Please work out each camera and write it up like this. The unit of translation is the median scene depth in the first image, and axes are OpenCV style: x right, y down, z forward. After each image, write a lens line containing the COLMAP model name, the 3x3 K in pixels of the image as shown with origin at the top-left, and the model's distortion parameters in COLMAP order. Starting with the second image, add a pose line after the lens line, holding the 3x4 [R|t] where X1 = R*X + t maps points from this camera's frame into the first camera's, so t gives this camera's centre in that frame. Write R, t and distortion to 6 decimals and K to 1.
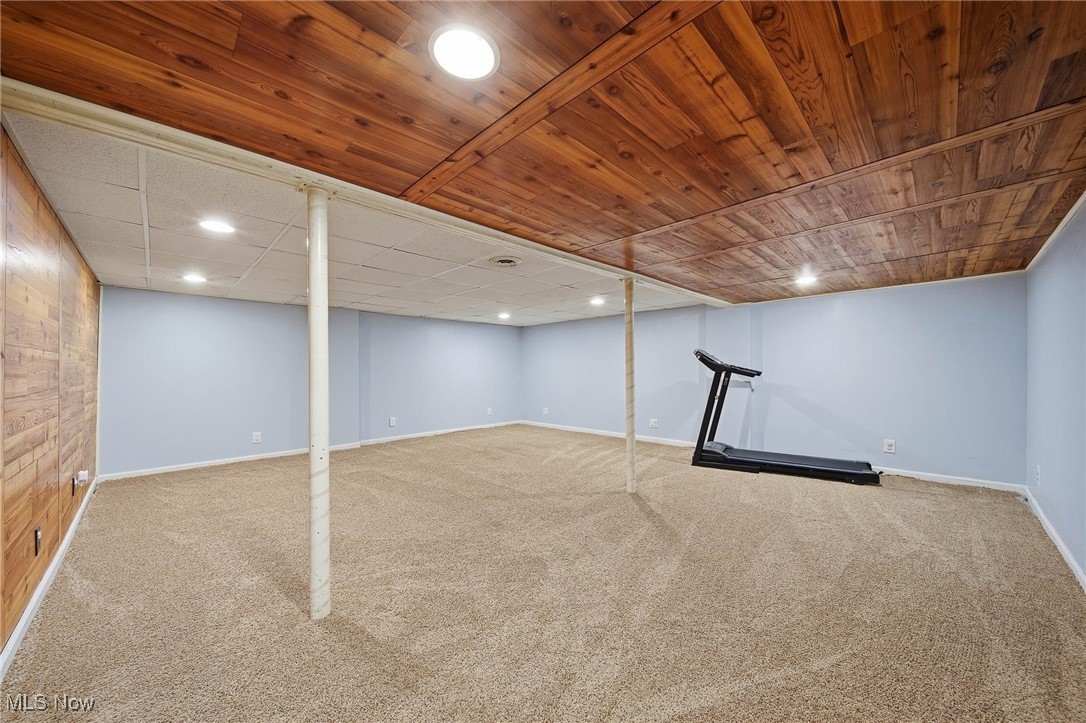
lens RADIAL K [[394.0, 0, 538.5], [0, 394.0, 368.5], [0, 0, 1]] dist [0.000816, 0.000015]
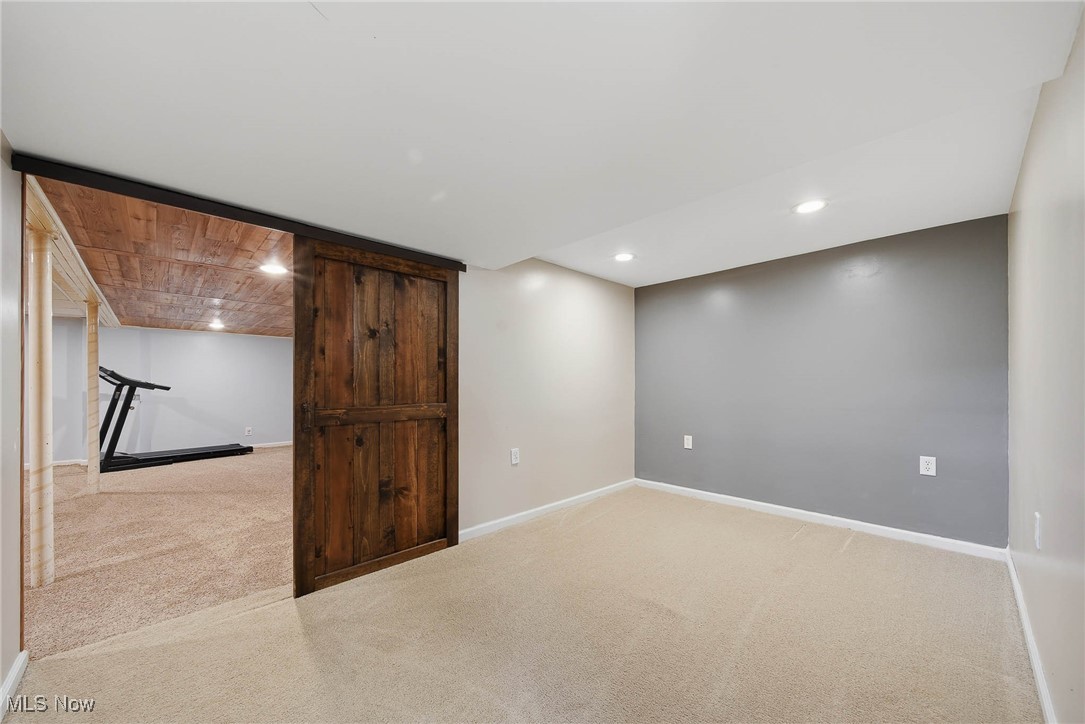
lens RADIAL K [[410.3, 0, 535.9], [0, 410.3, 388.5], [0, 0, 1]] dist [-0.000784, -0.000076]
pose [[0.006059, 0.004728, 0.999970, -0.709890], [0.006262, 0.999969, -0.004766, 0.028971], [-0.999962, 0.006290, 0.006029, -0.181837]]
